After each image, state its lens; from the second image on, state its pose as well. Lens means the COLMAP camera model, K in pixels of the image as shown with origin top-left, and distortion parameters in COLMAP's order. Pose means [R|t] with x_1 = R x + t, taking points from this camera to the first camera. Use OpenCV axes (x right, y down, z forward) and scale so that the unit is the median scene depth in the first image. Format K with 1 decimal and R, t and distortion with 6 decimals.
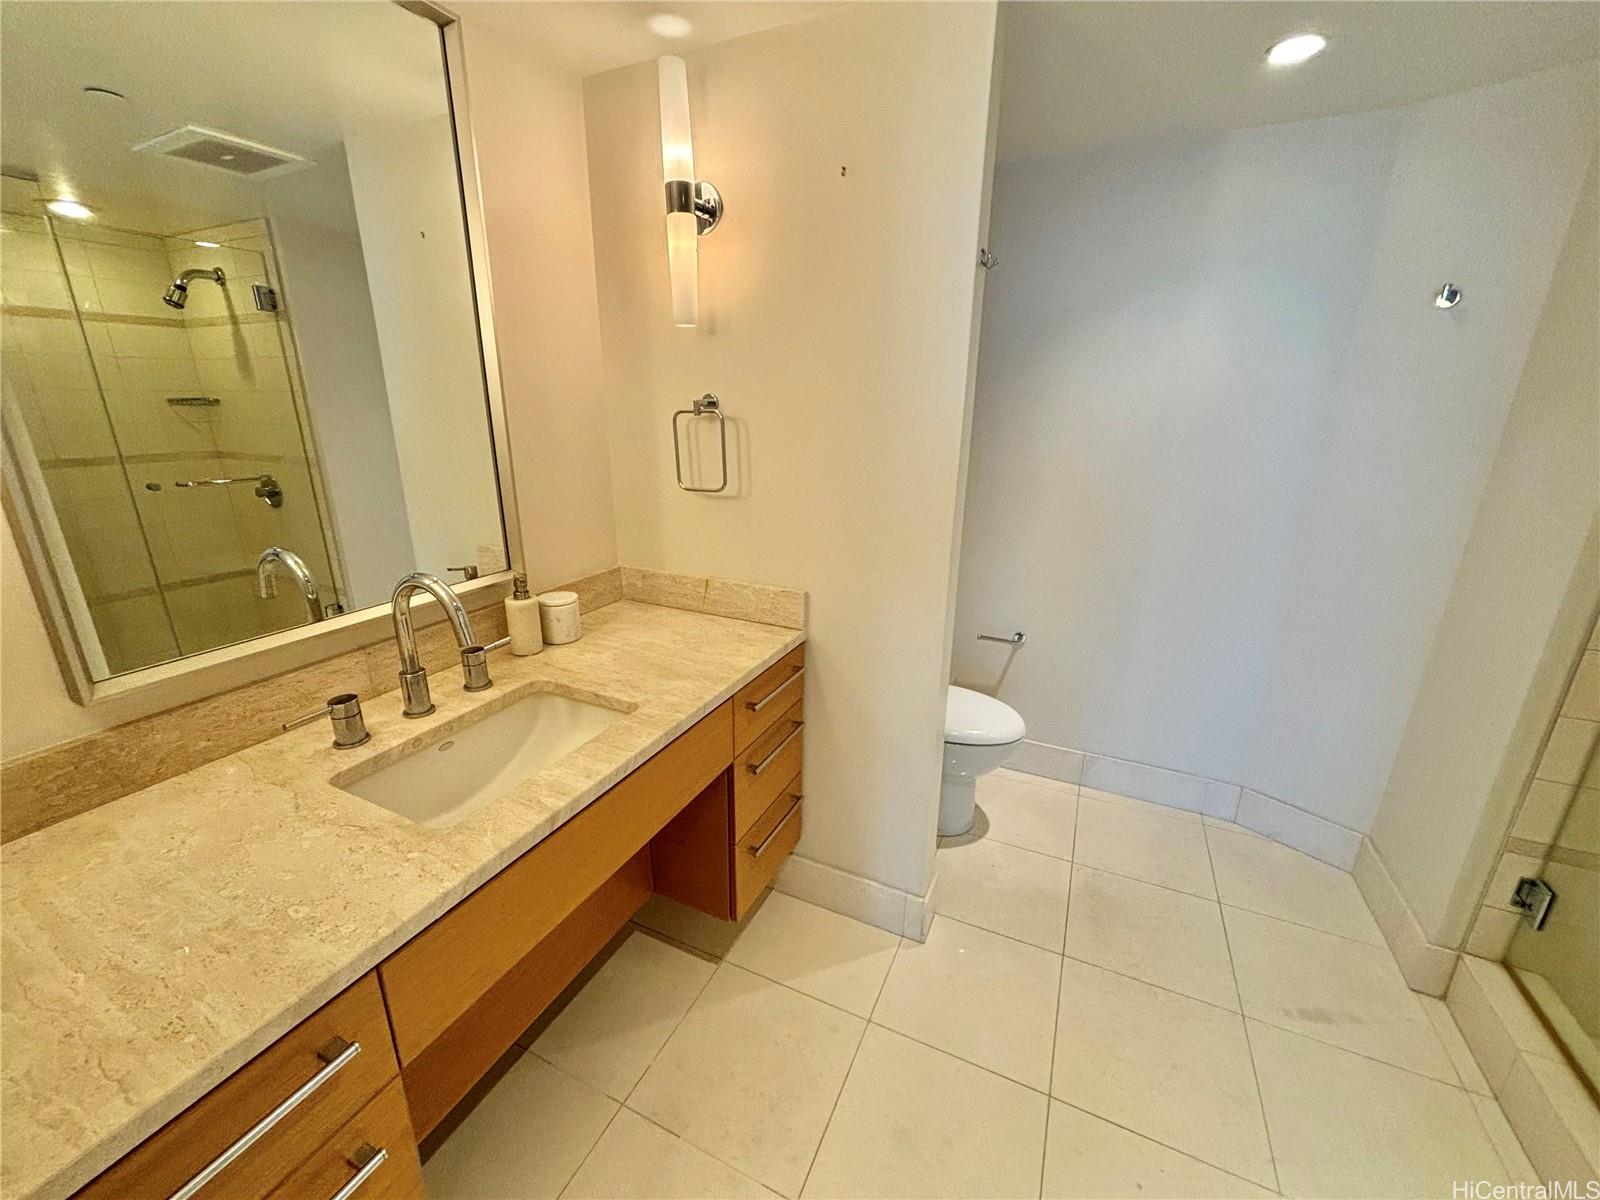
lens RADIAL K [[645.3, 0, 796.0], [0, 645.3, 603.0], [0, 0, 1]] dist [-0.000482, -0.000215]
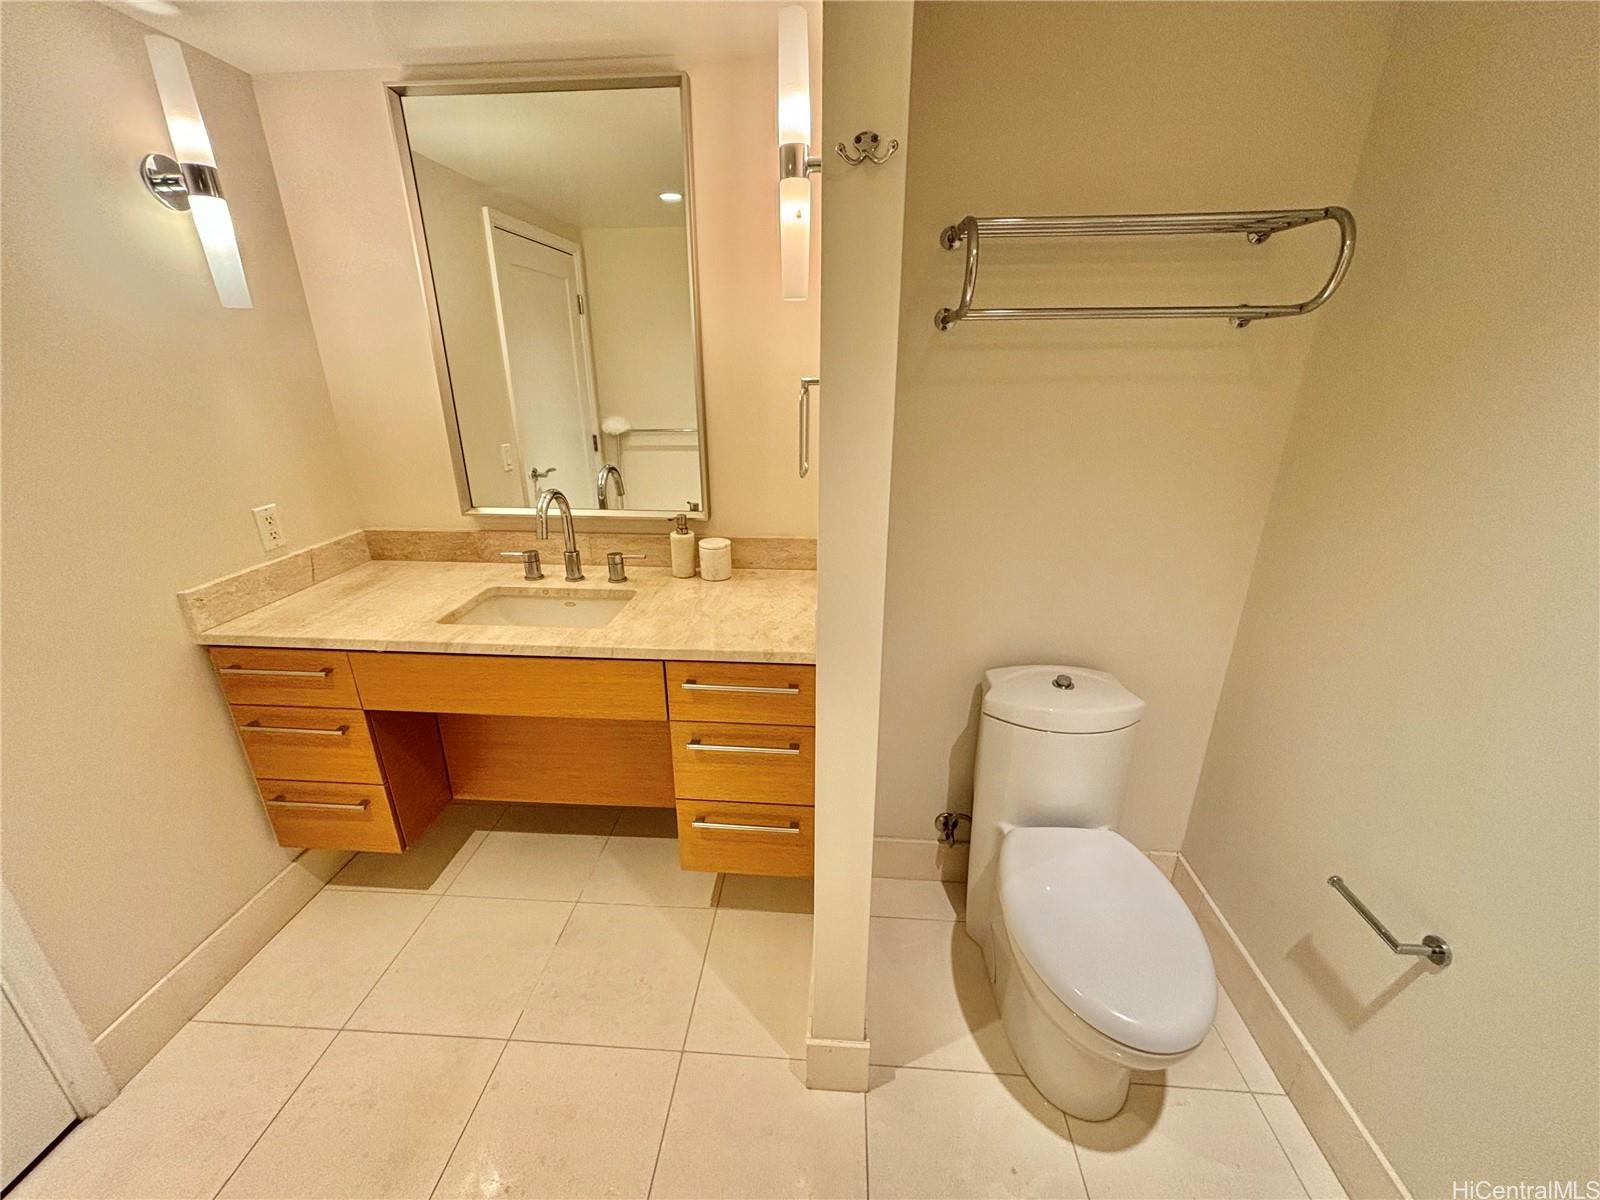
lens RADIAL K [[645.3, 0, 796.0], [0, 645.3, 603.0], [0, 0, 1]] dist [-0.000482, -0.000215]
pose [[0.359245, 0.321851, -0.875988, 0.787463], [-0.276162, 0.933273, 0.229644, -0.224086], [0.891447, 0.159417, 0.424157, 0.646735]]
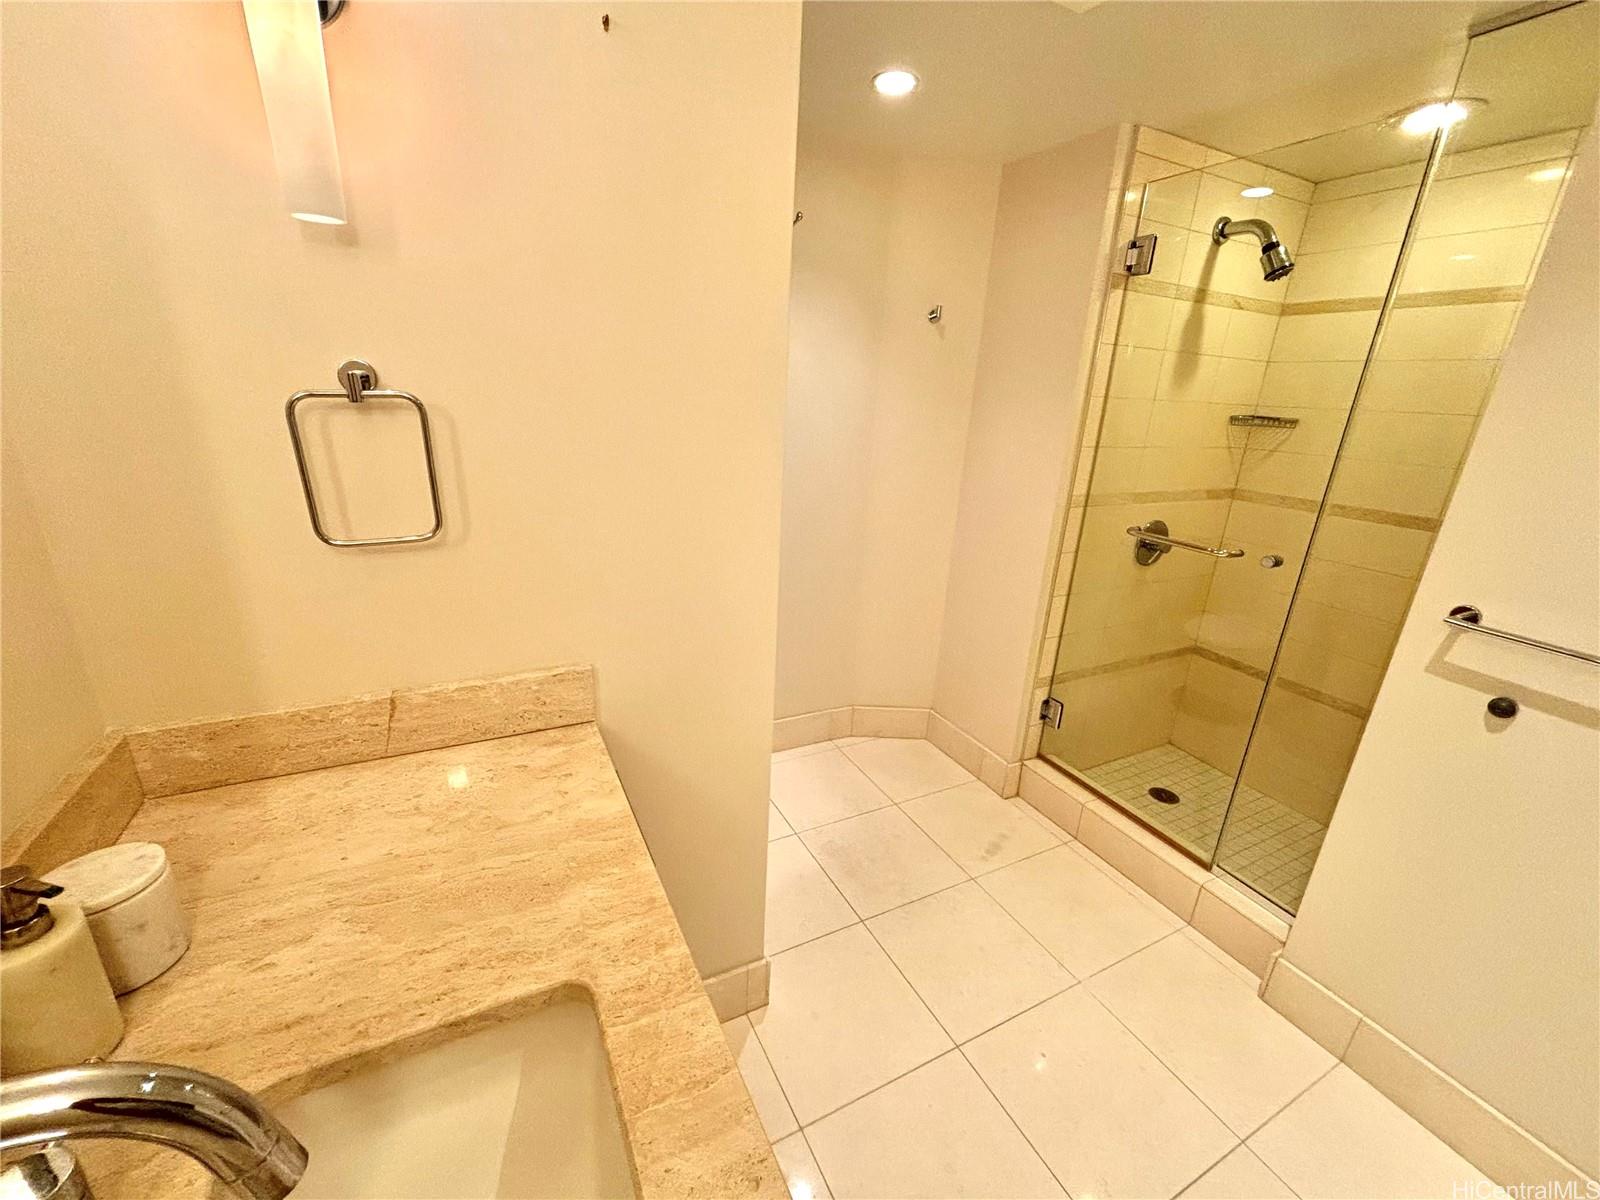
lens RADIAL K [[654.7, 0, 805.2], [0, 654.7, 601.3], [0, 0, 1]] dist [-0.002646, -0.000073]
pose [[0.601865, -0.231454, 0.764322, -0.379653], [0.192552, 0.970902, 0.142386, -0.145906], [-0.775037, 0.061475, 0.628918, 0.415024]]
